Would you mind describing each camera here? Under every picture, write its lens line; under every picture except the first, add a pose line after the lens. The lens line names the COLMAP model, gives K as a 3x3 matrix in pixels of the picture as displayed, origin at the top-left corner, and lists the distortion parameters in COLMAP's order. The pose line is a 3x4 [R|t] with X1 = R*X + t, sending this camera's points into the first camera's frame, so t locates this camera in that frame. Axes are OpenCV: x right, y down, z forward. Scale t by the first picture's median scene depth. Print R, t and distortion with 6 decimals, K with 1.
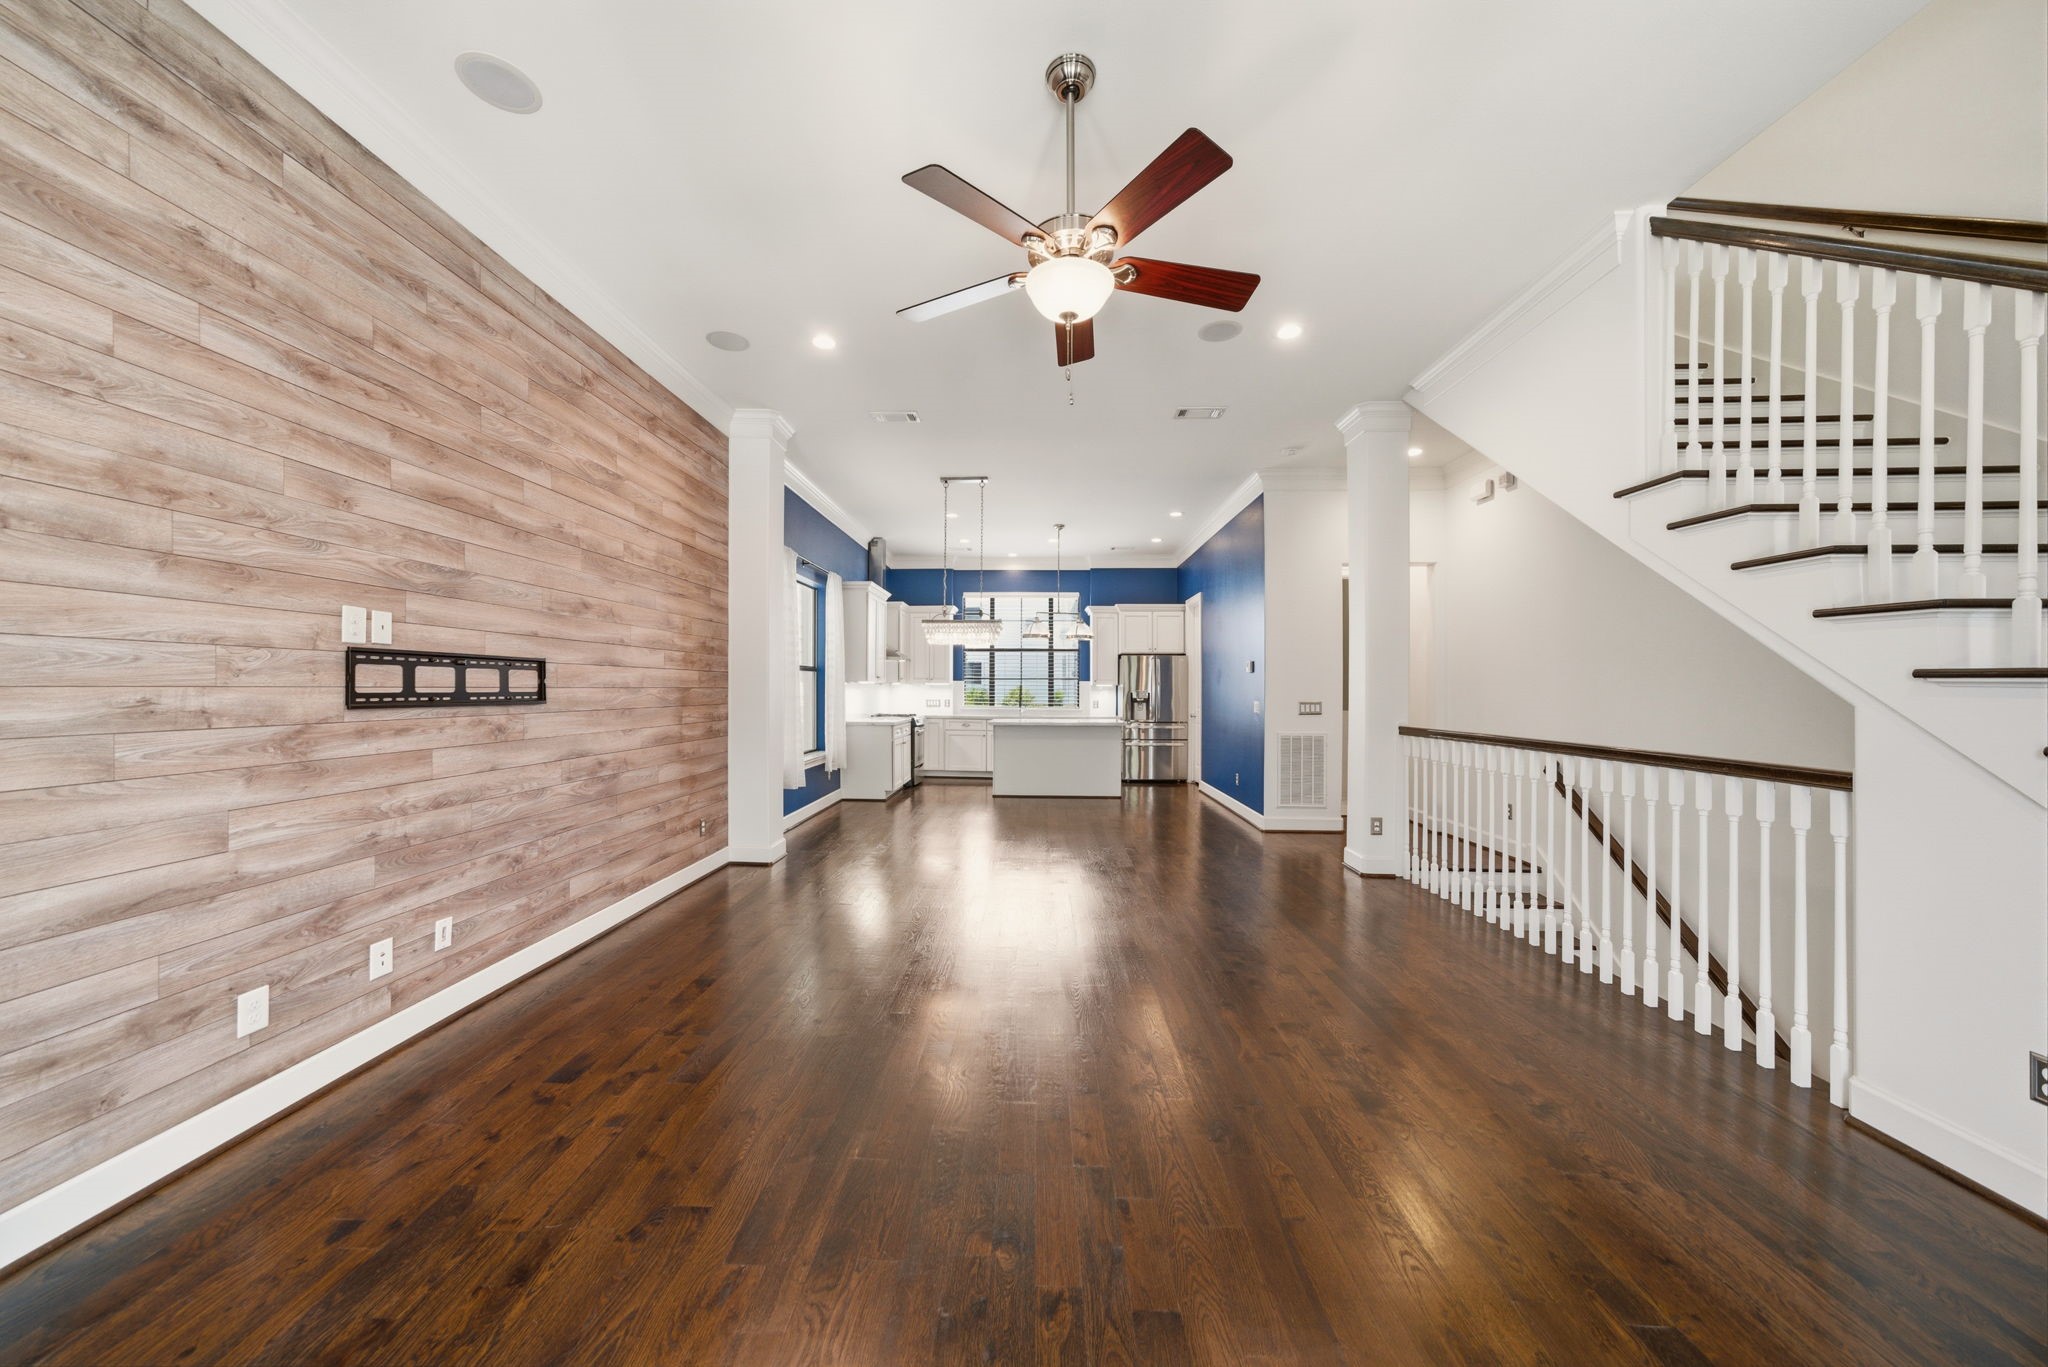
lens RADIAL K [[704.4, 0, 1002.0], [0, 704.4, 690.7], [0, 0, 1]] dist [-0.022184, 0.012541]
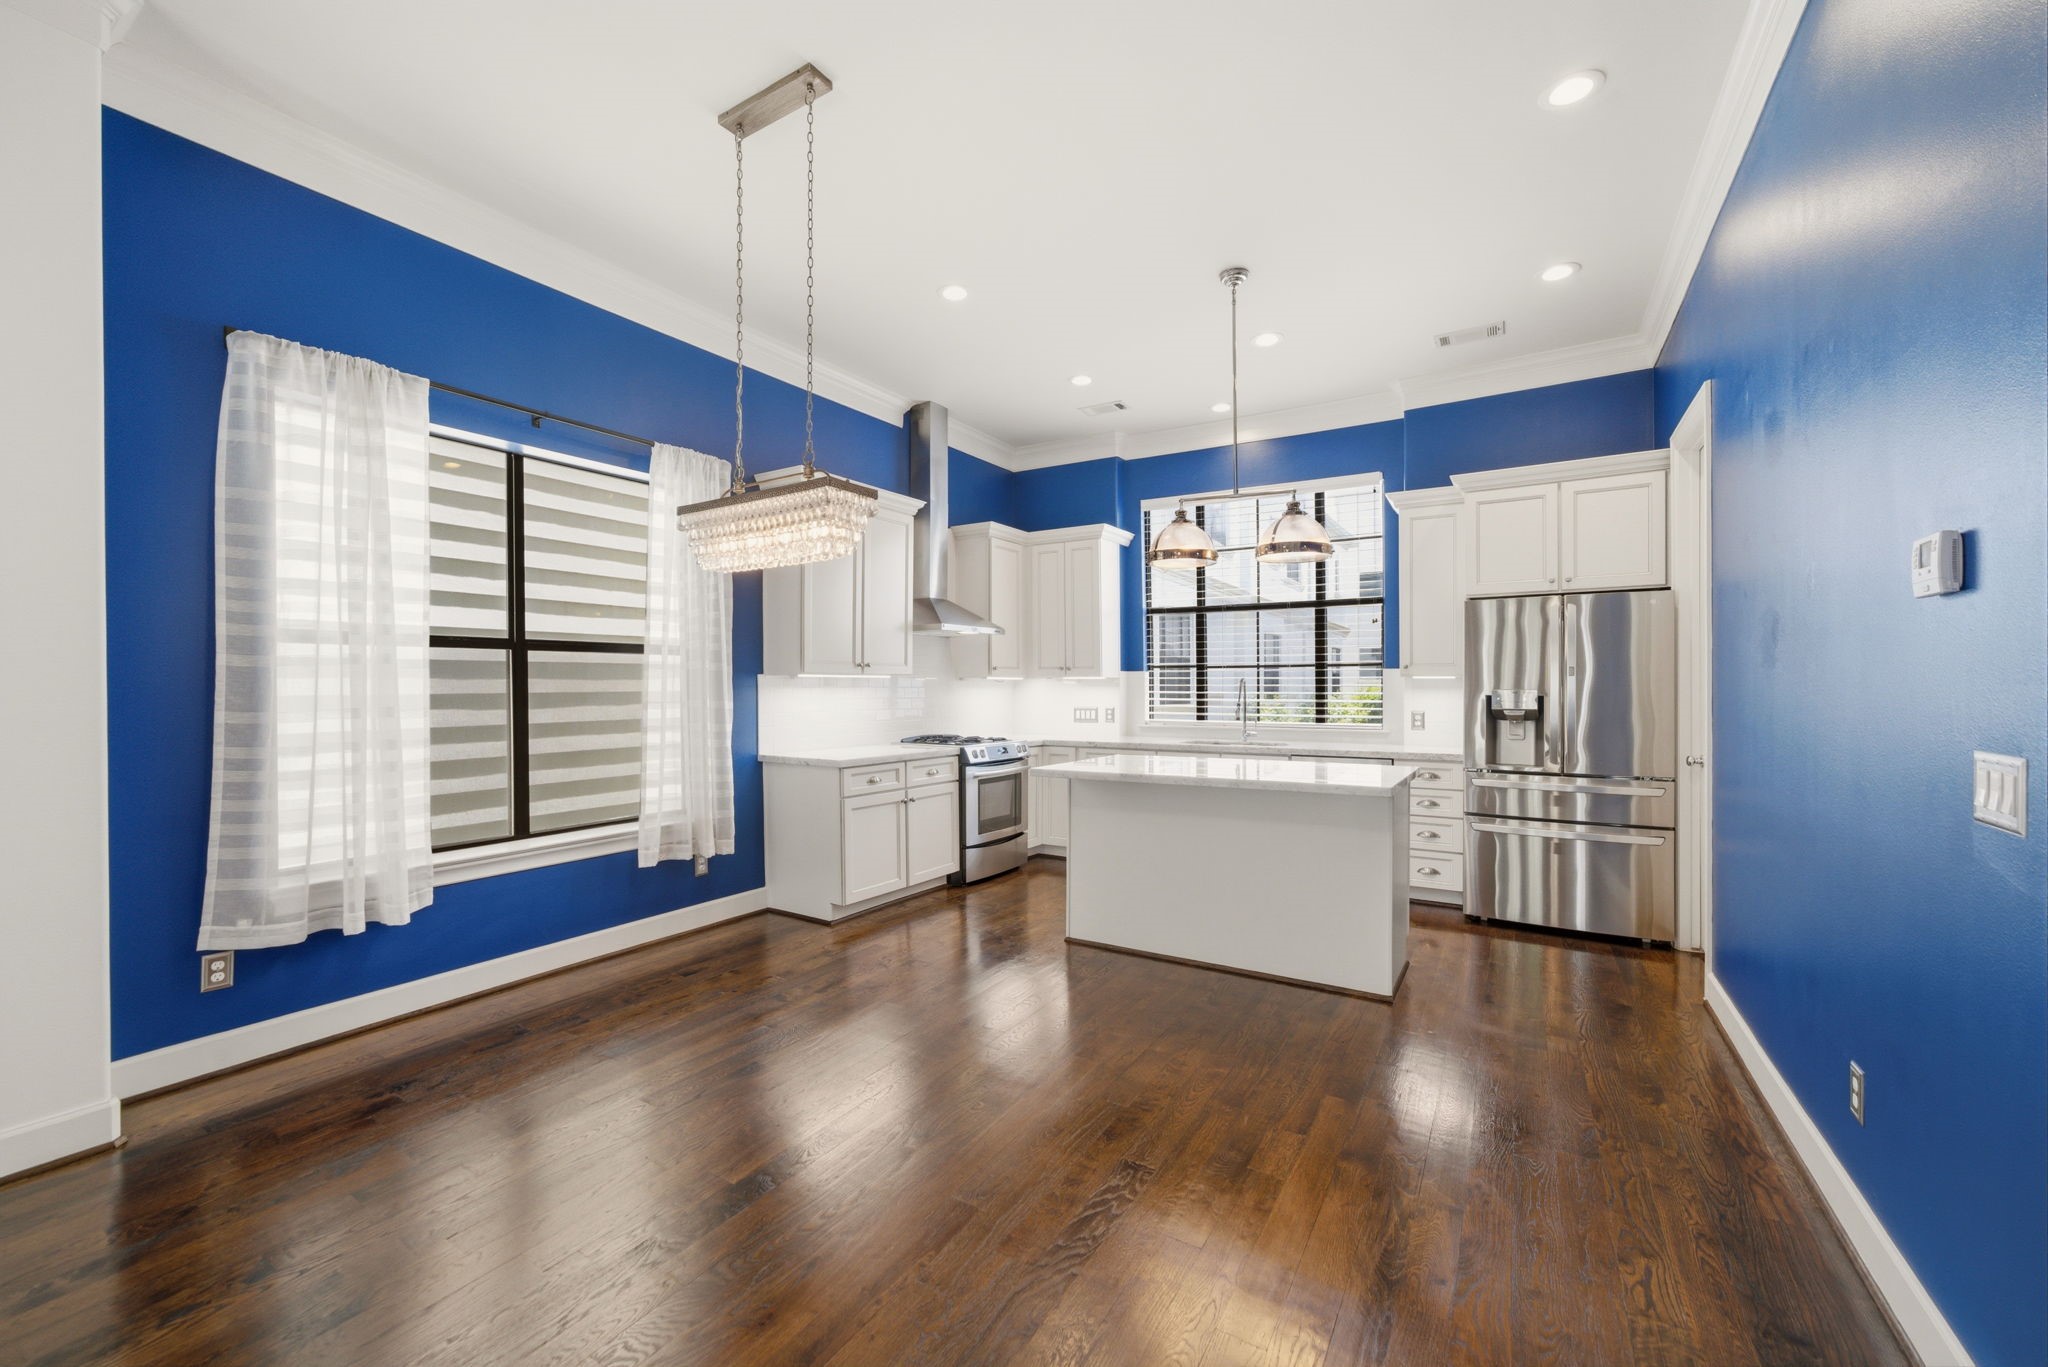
lens RADIAL K [[811.1, 0, 1024.0], [0, 811.1, 683.5], [0, 0, 1]] dist [0.000377, 0.000121]
pose [[0.874838, -0.005488, -0.484384, 0.415573], [0.004144, 0.999984, -0.003844, -0.006879], [0.484398, 0.001356, 0.874847, 1.156631]]
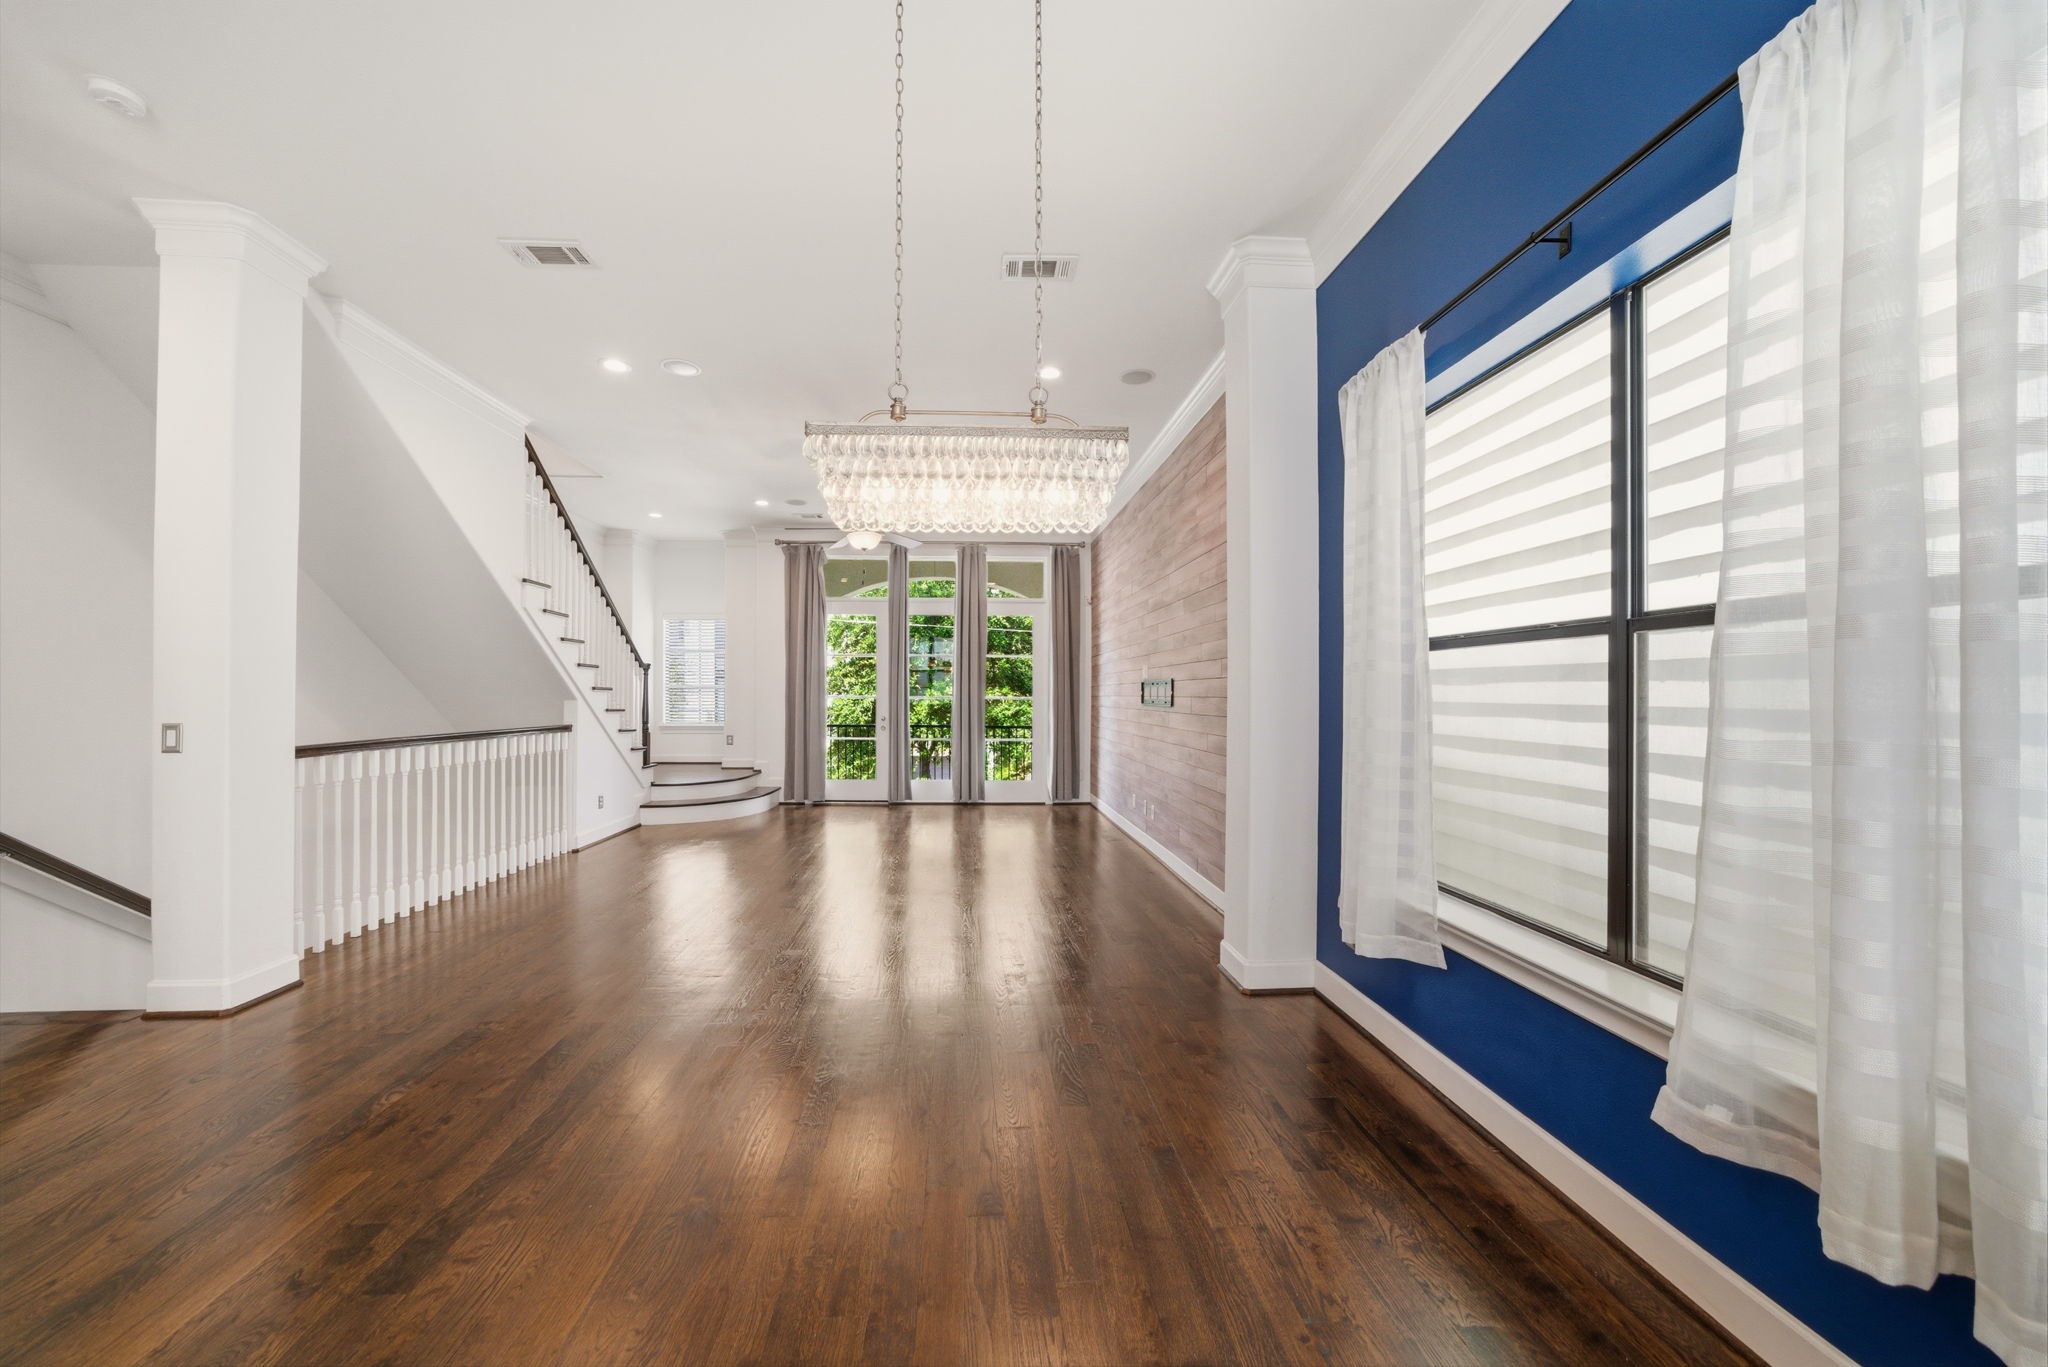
lens RADIAL K [[731.7, 0, 1005.4], [0, 731.7, 686.0], [0, 0, 1]] dist [-0.000025, -0.000150]
pose [[-0.992408, -0.008228, -0.122712, -0.051719], [-0.007298, 0.999941, -0.008020, -0.010032], [0.122771, -0.007064, -0.992410, 2.082019]]
